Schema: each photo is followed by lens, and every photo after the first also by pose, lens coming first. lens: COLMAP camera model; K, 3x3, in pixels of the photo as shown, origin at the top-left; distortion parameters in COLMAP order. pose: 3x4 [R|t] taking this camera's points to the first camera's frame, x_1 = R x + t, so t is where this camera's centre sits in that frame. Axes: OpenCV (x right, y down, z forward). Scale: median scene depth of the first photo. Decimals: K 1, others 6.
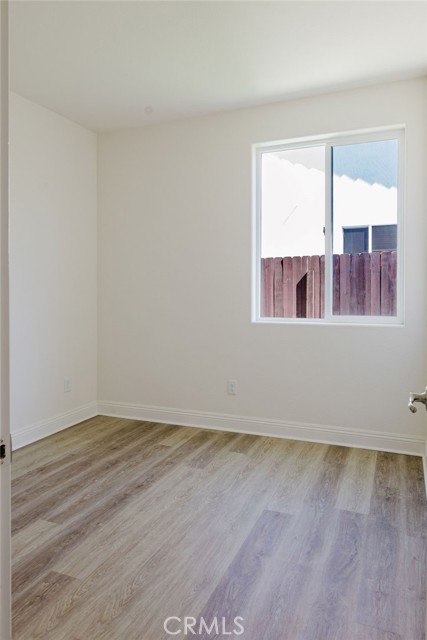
lens RADIAL K [[451.6, 0, 222.5], [0, 451.6, 299.7], [0, 0, 1]] dist [-0.017320, 0.008394]
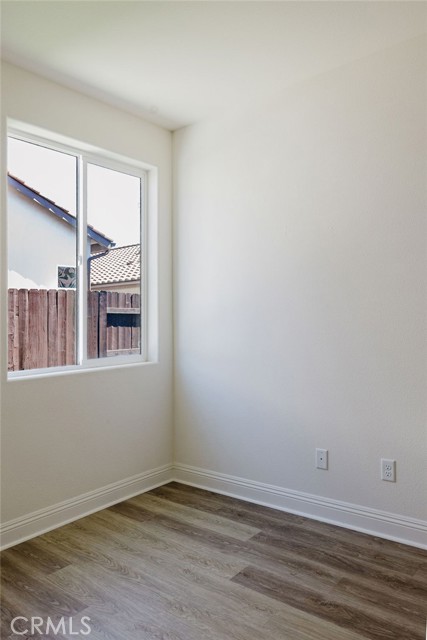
lens RADIAL K [[451.6, 0, 211.0], [0, 451.6, 317.4], [0, 0, 1]] dist [-0.017320, 0.008394]
pose [[0.299728, 0.006518, 0.954002, -0.632285], [0.058354, 0.997979, -0.025152, -0.011203], [-0.952238, 0.063208, 0.298742, 0.641857]]
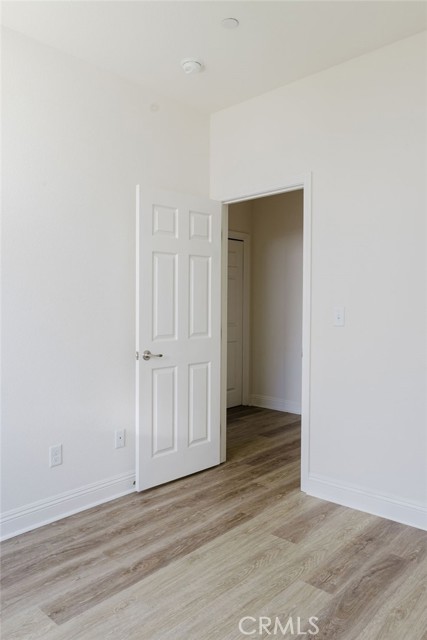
lens RADIAL K [[451.6, 0, 212.2], [0, 451.6, 322.4], [0, 0, 1]] dist [-0.017320, 0.008394]
pose [[-0.931178, 0.003050, 0.364553, -0.332350], [0.026817, 0.997829, 0.060150, -0.036940], [-0.363578, 0.065787, -0.929238, 1.317952]]
